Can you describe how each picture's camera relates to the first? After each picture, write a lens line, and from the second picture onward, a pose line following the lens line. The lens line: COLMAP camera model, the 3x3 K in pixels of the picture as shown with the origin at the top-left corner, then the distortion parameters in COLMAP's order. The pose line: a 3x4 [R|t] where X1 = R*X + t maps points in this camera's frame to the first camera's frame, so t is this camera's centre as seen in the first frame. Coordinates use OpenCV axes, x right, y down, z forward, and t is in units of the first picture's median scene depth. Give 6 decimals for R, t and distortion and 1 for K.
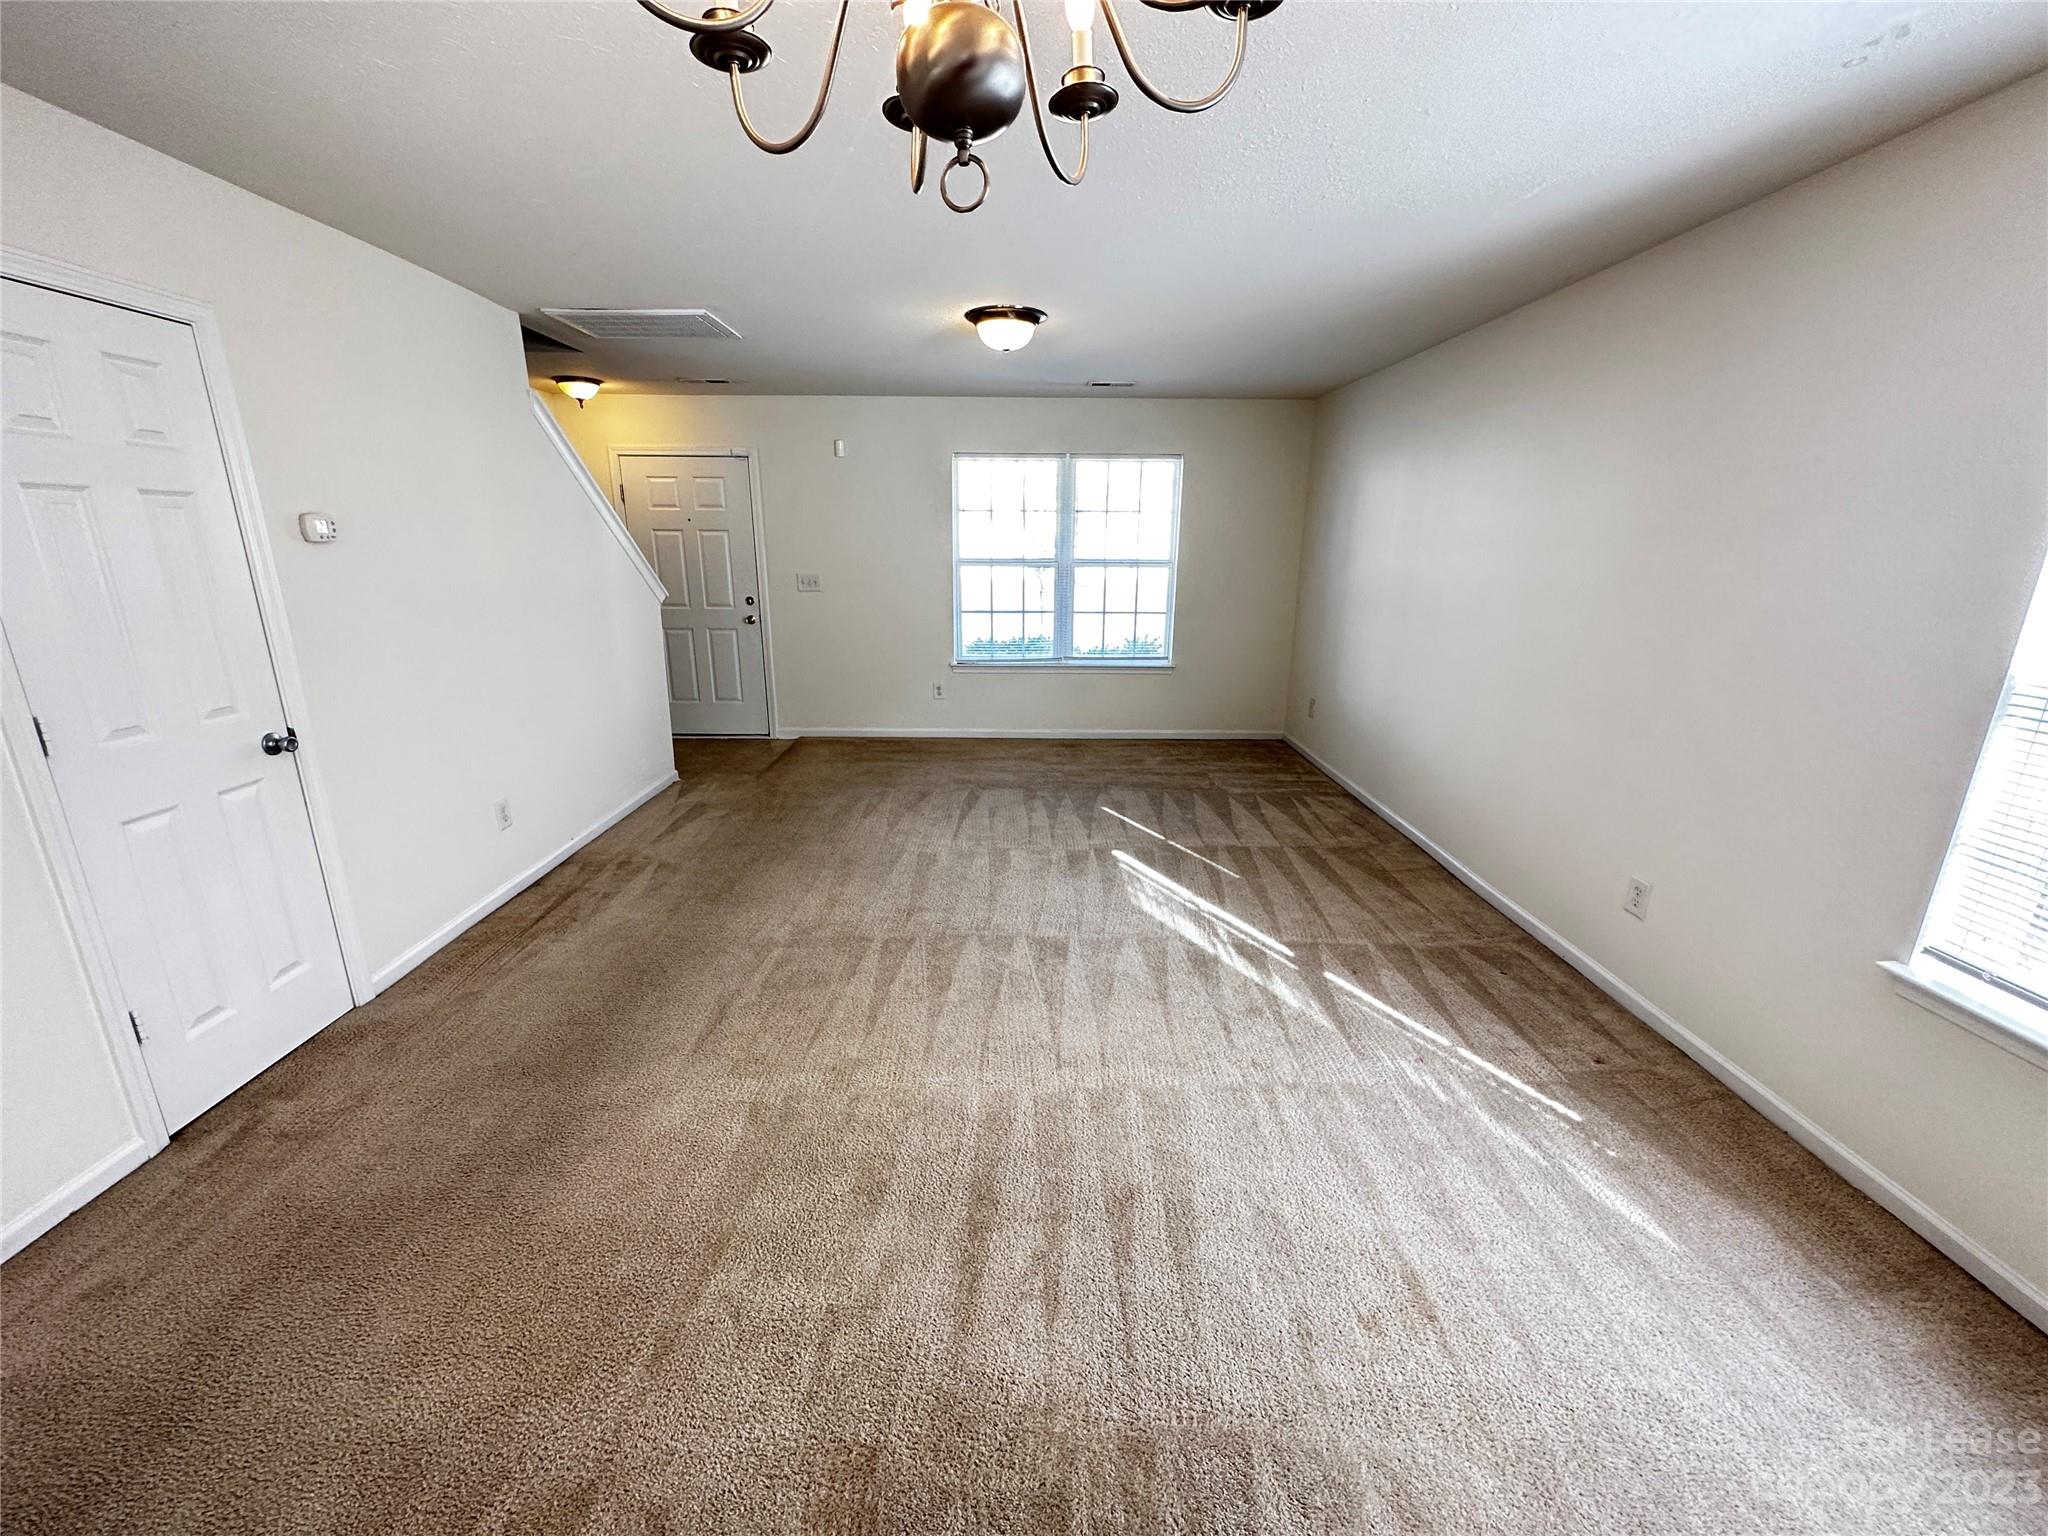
lens RADIAL K [[818.7, 0, 1020.0], [0, 818.7, 771.5], [0, 0, 1]] dist [-0.003553, 0.000012]
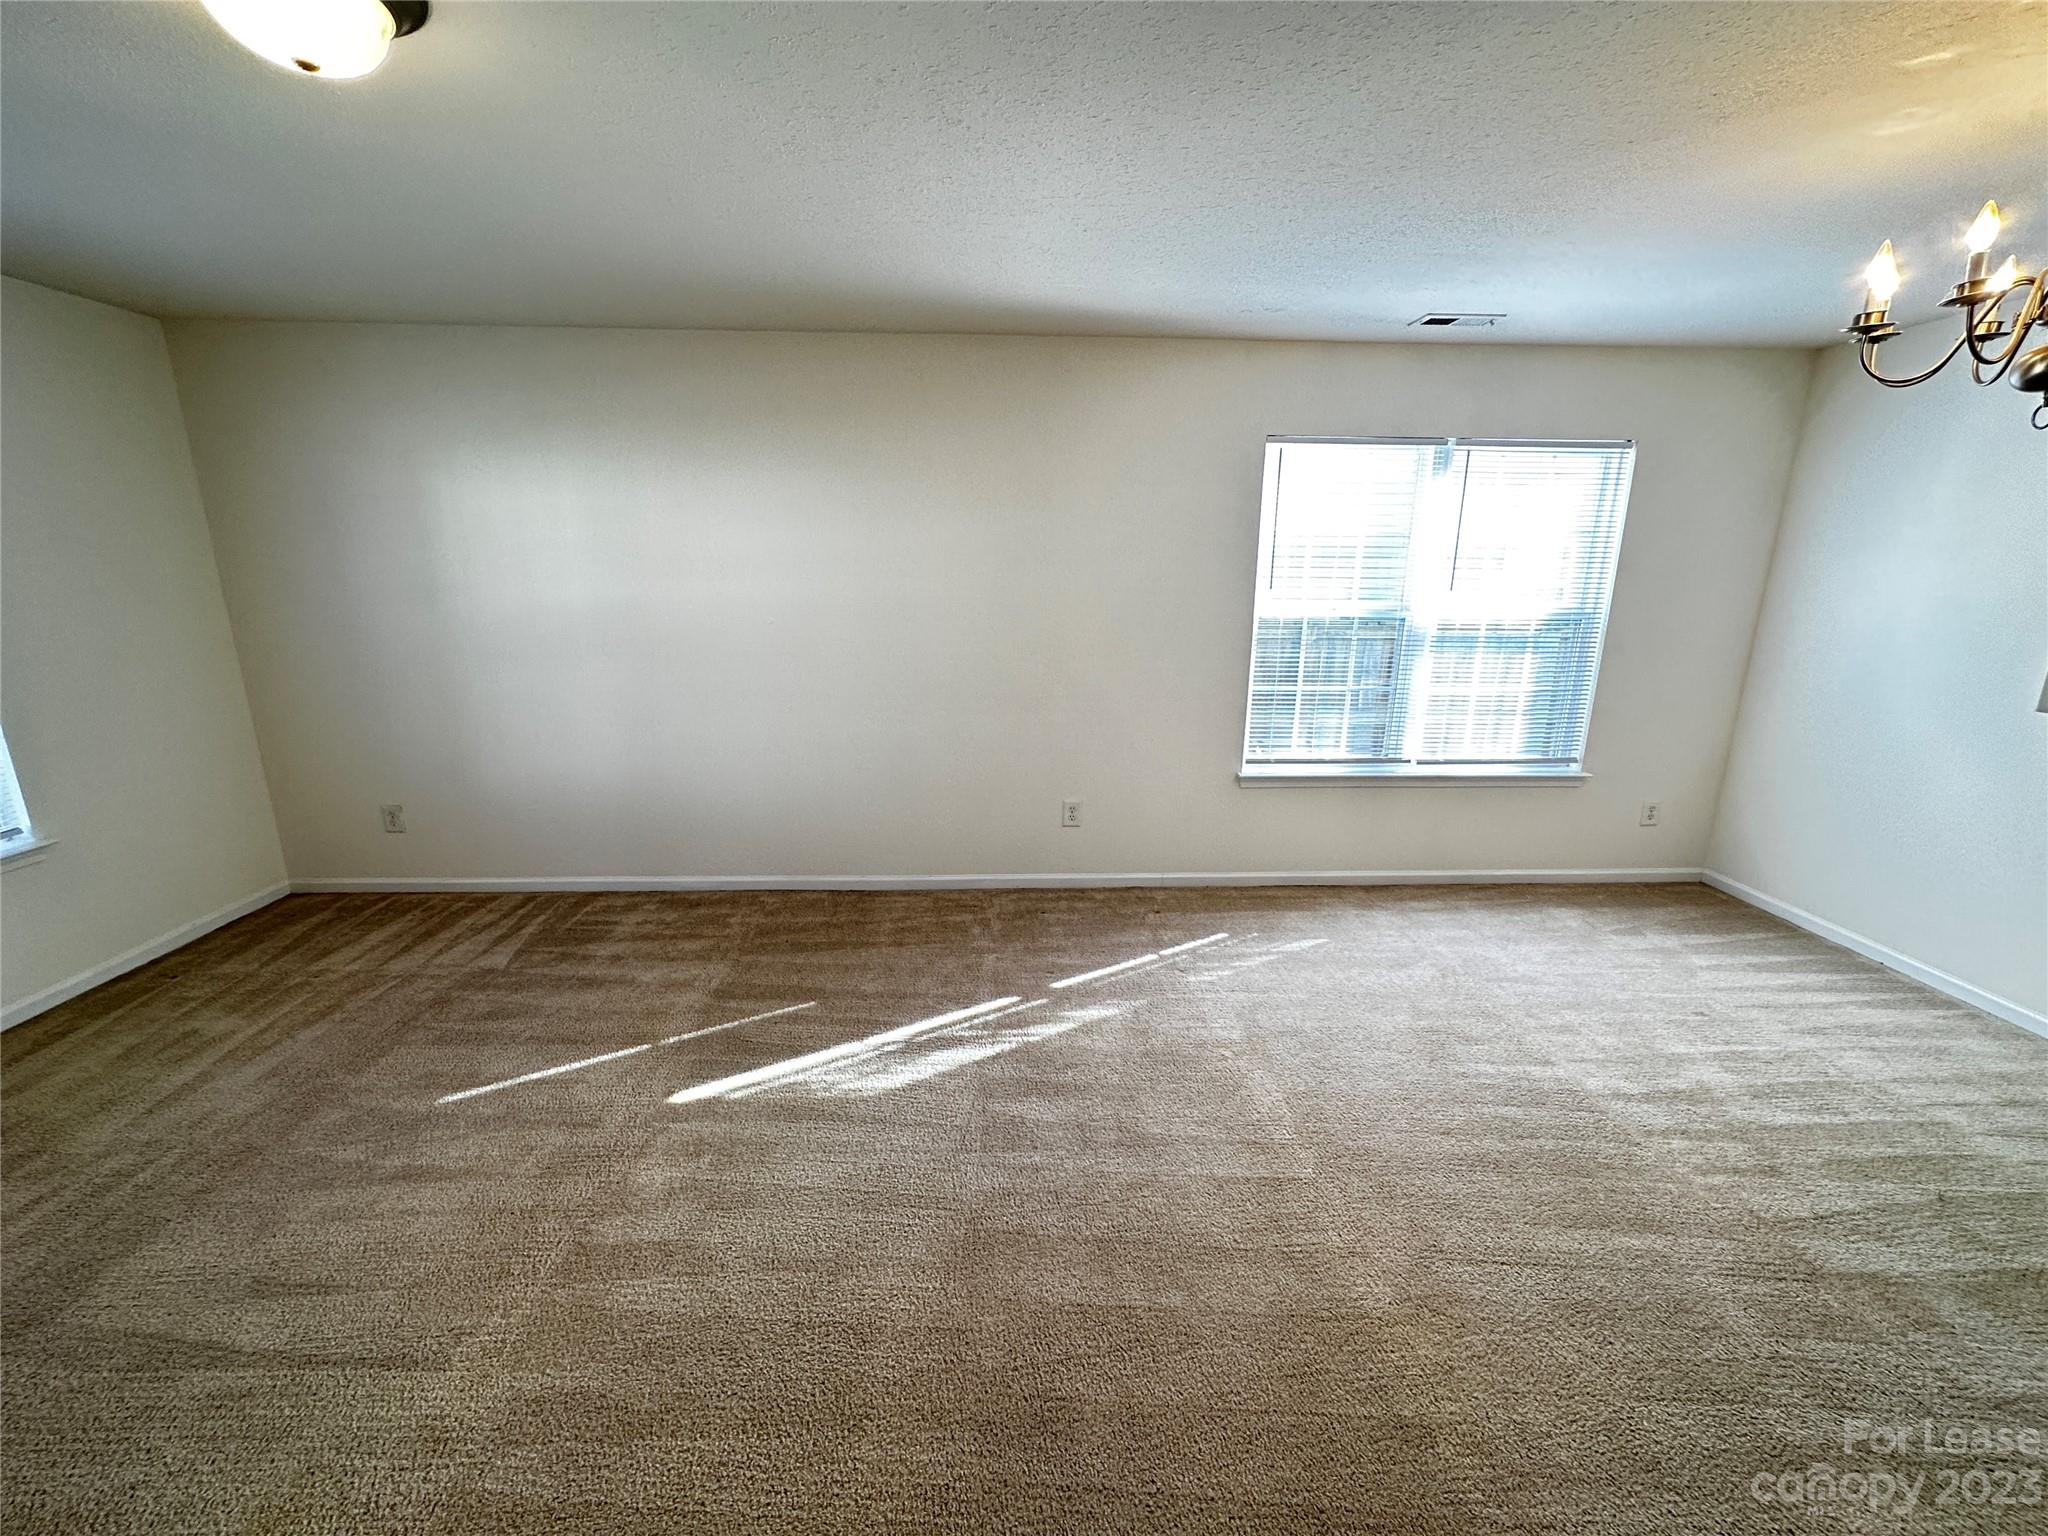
lens RADIAL K [[818.7, 0, 1022.2], [0, 818.7, 762.6], [0, 0, 1]] dist [-0.003553, 0.000012]
pose [[-0.048320, -0.239607, 0.969667, -0.423134], [0.269576, 0.931647, 0.243645, -0.210908], [-0.961766, 0.273172, 0.019575, 0.727027]]
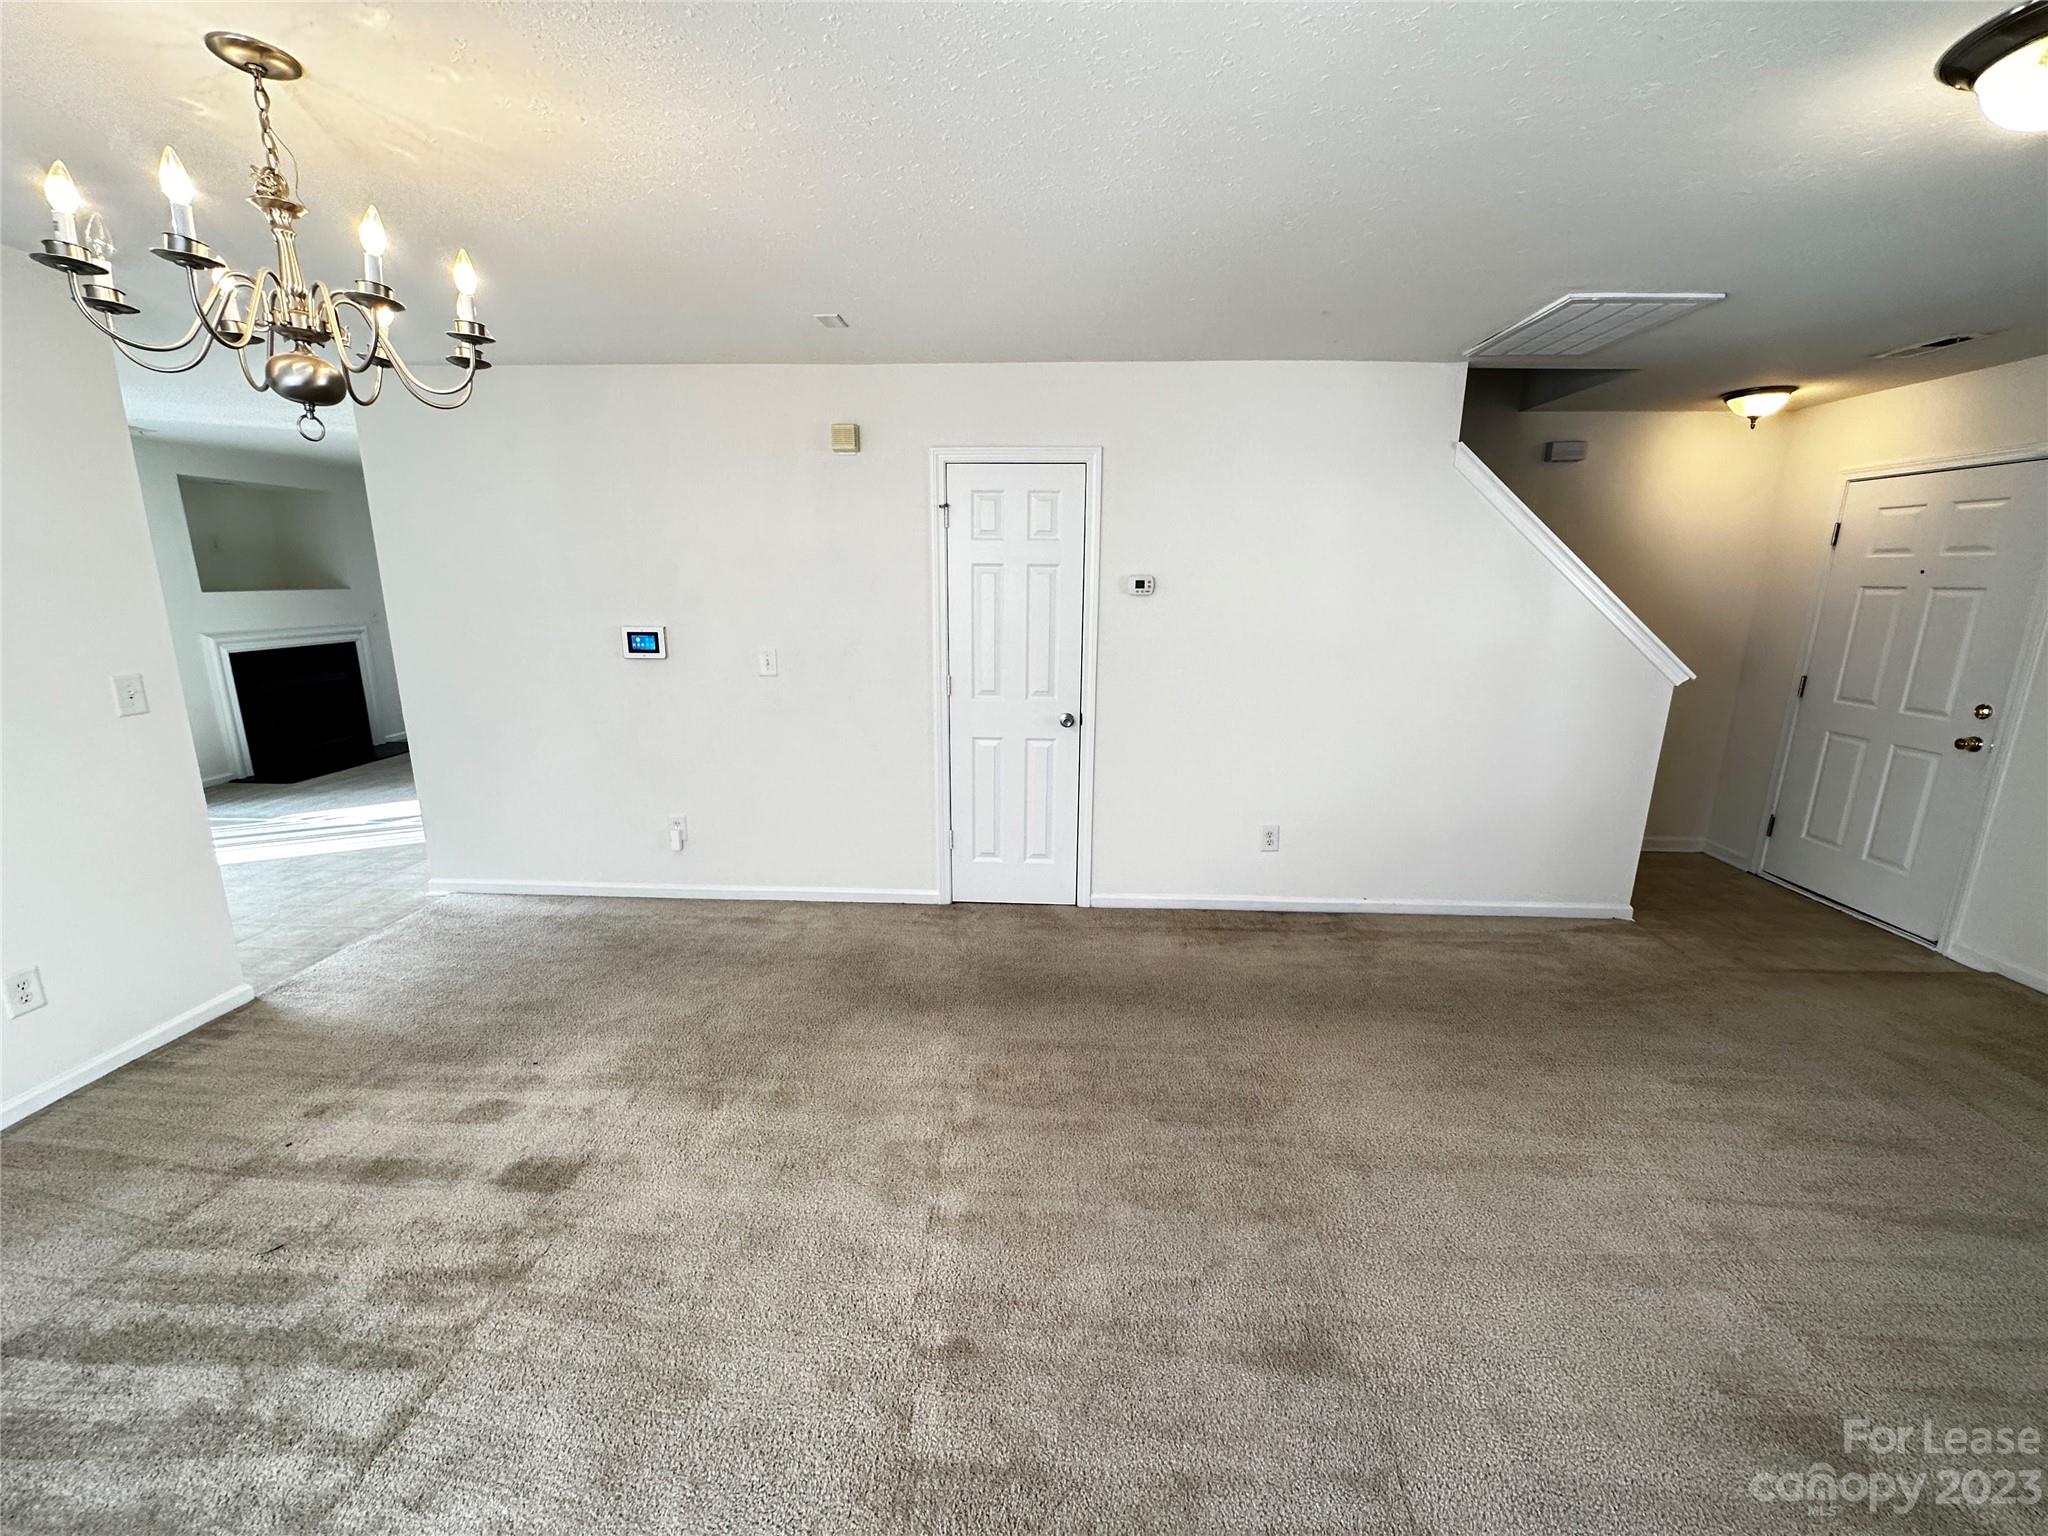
lens RADIAL K [[818.7, 0, 1023.0], [0, 818.7, 763.0], [0, 0, 1]] dist [-0.003553, 0.000012]
pose [[-0.042888, 0.222418, -0.974008, 0.403721], [-0.283629, 0.932083, 0.225333, -0.180956], [0.957975, 0.285921, 0.023109, 0.570521]]
